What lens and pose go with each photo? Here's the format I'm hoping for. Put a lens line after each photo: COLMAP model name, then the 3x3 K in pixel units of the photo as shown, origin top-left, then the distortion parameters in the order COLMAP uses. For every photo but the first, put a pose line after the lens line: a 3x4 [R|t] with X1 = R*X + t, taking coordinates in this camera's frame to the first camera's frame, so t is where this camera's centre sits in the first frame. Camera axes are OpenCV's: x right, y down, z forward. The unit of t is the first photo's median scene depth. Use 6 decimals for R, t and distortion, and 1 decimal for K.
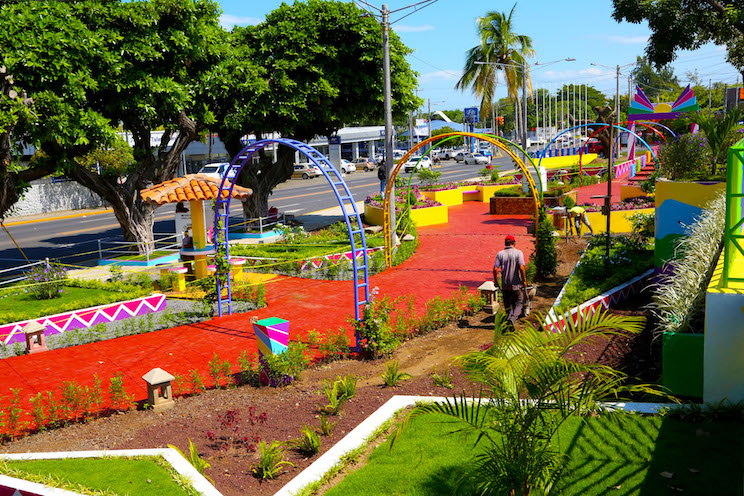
lens RADIAL K [[783.8, 0, 372.0], [0, 783.8, 248.0], [0, 0, 1]] dist [0.049086, 0.034963]
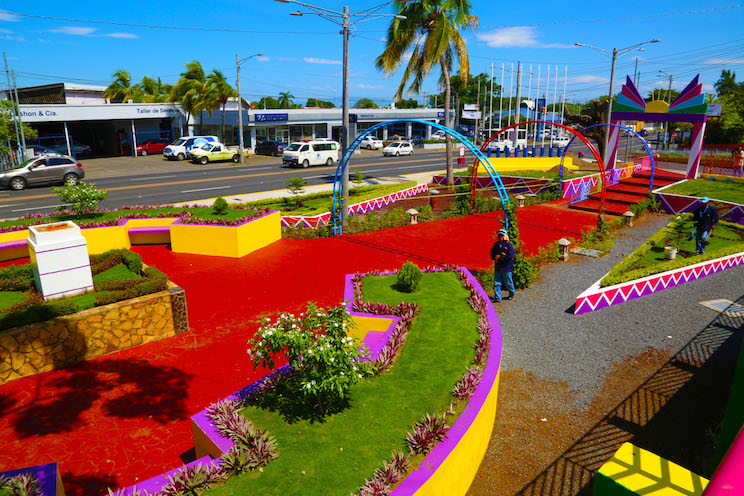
lens RADIAL K [[507.4, 0, 366.5], [0, 507.4, 245.2], [0, 0, 1]] dist [-0.133112, 0.069801]
pose [[0.949193, 0.134011, -0.284735, 0.174794], [-0.099198, 0.986083, 0.133416, -0.057268], [0.298651, -0.098392, 0.949277, 0.320204]]
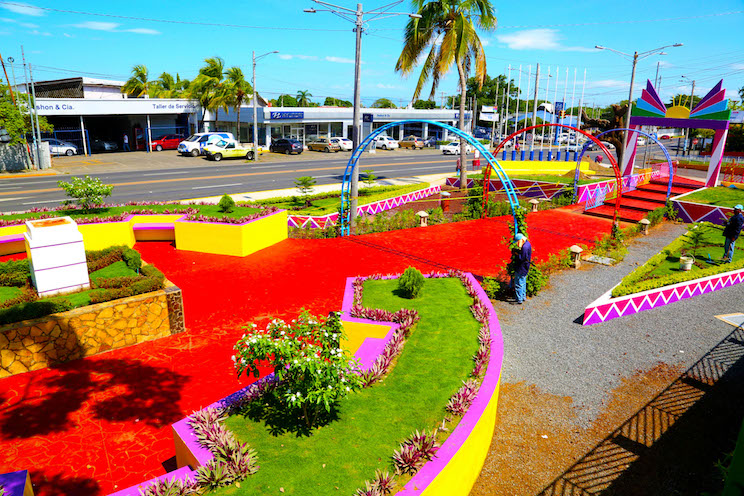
lens RADIAL K [[504.5, 0, 372.0], [0, 504.5, 248.0], [0, 0, 1]] dist [-0.128594, 0.066781]
pose [[0.939008, 0.159594, -0.304620, 0.177612], [-0.120641, 0.982373, 0.142794, -0.058388], [0.322039, -0.097335, 0.941709, 0.327396]]
